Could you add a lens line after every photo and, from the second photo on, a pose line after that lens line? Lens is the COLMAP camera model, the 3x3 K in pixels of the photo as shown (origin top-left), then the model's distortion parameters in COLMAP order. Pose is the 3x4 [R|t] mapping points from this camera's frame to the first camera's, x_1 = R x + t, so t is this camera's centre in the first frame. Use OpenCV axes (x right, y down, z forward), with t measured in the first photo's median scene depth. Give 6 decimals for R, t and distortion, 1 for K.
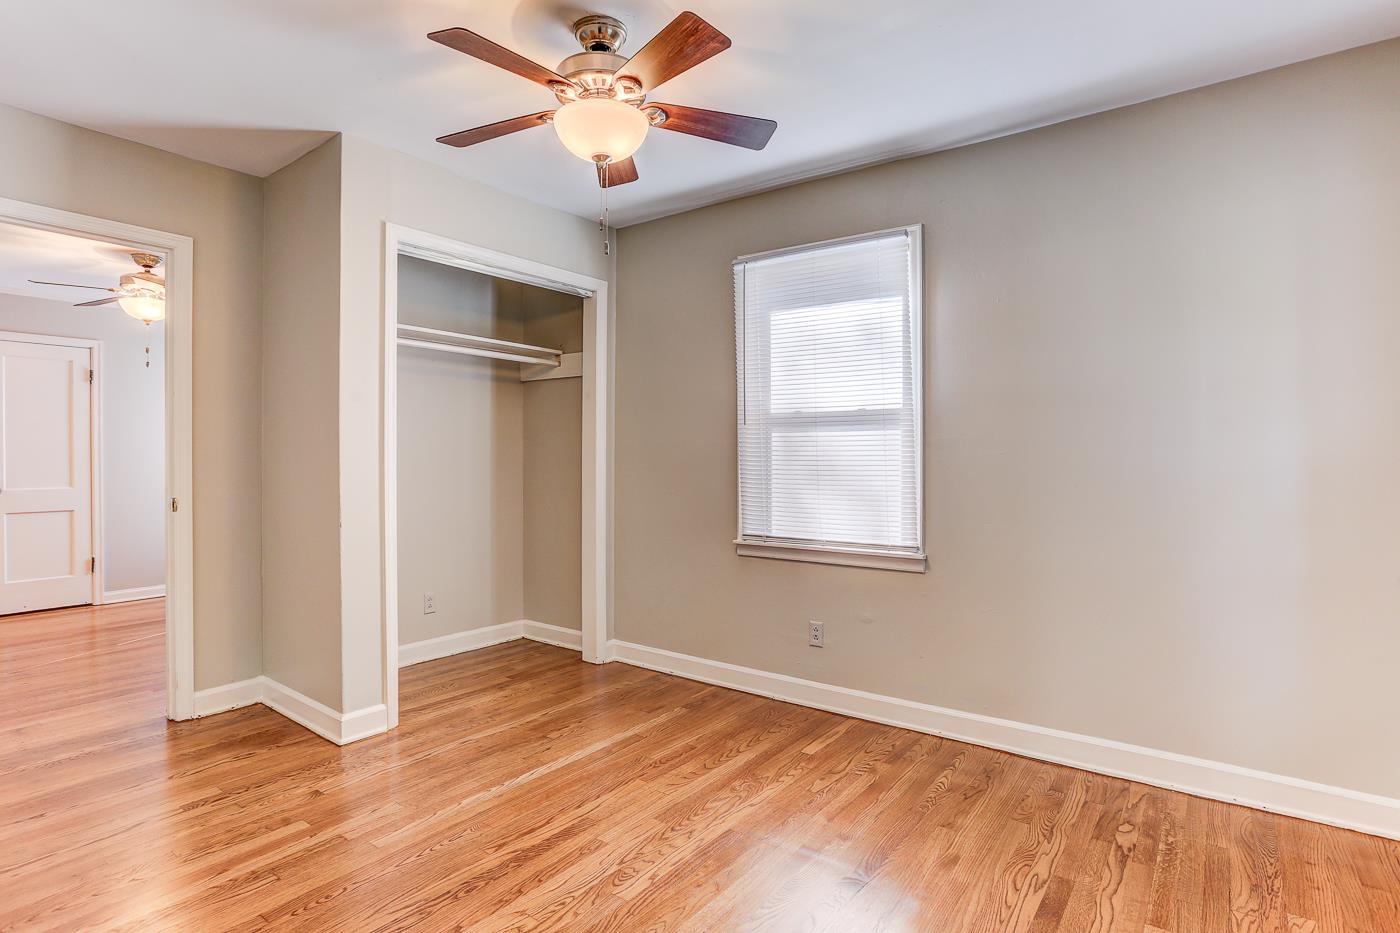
lens RADIAL K [[699.5, 0, 706.9], [0, 699.5, 464.7], [0, 0, 1]] dist [-0.046432, 0.018254]
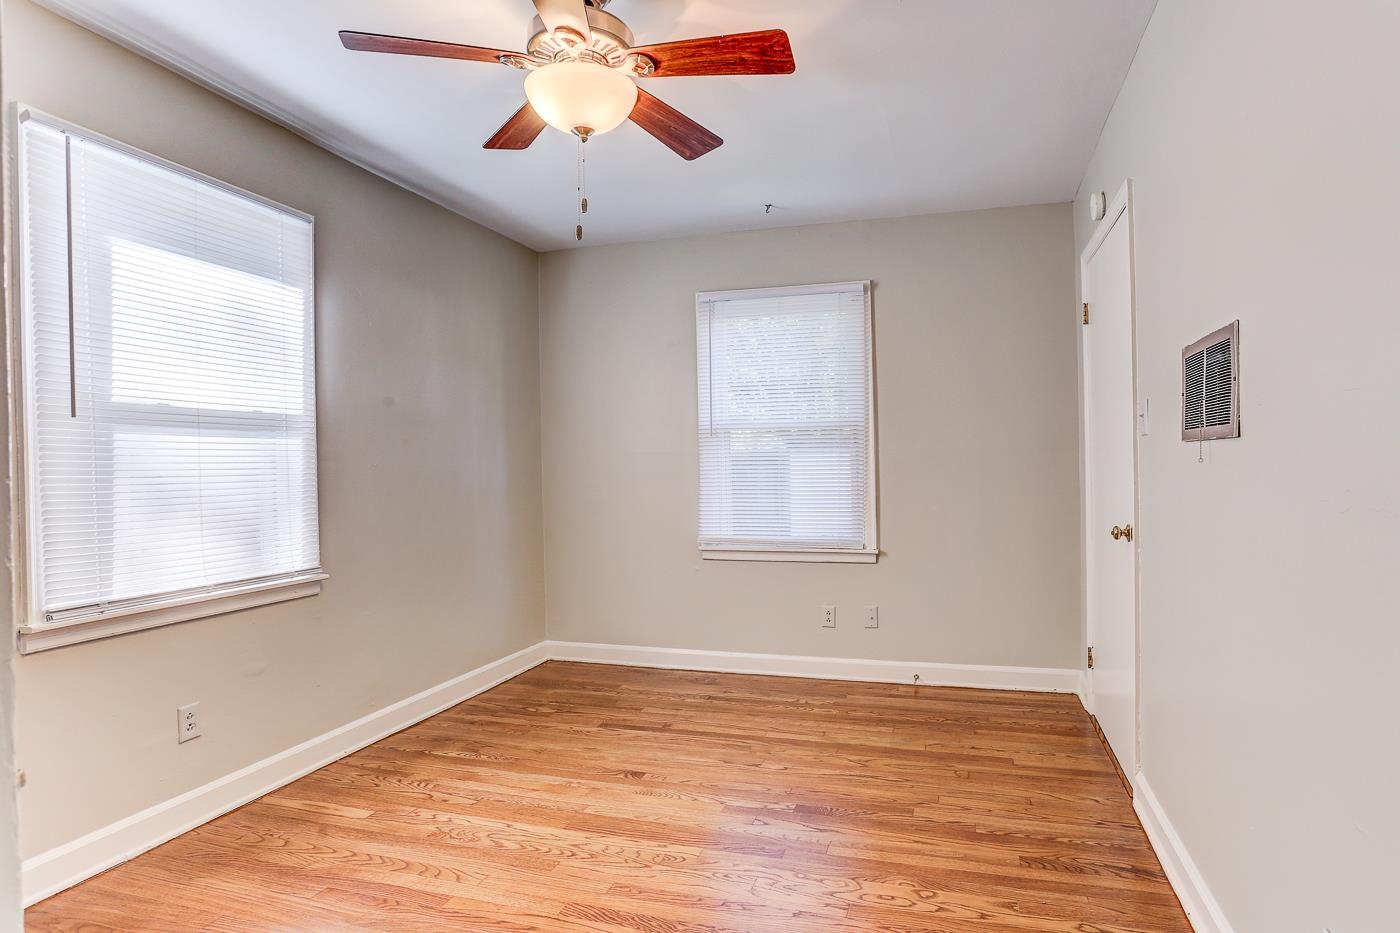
lens RADIAL K [[699.5, 0, 706.9], [0, 699.5, 464.7], [0, 0, 1]] dist [-0.046432, 0.018254]
pose [[-0.270871, -0.001681, 0.962614, -0.747760], [0.016676, 0.999840, 0.006438, -0.015400], [-0.962471, 0.017797, -0.270800, 0.780142]]
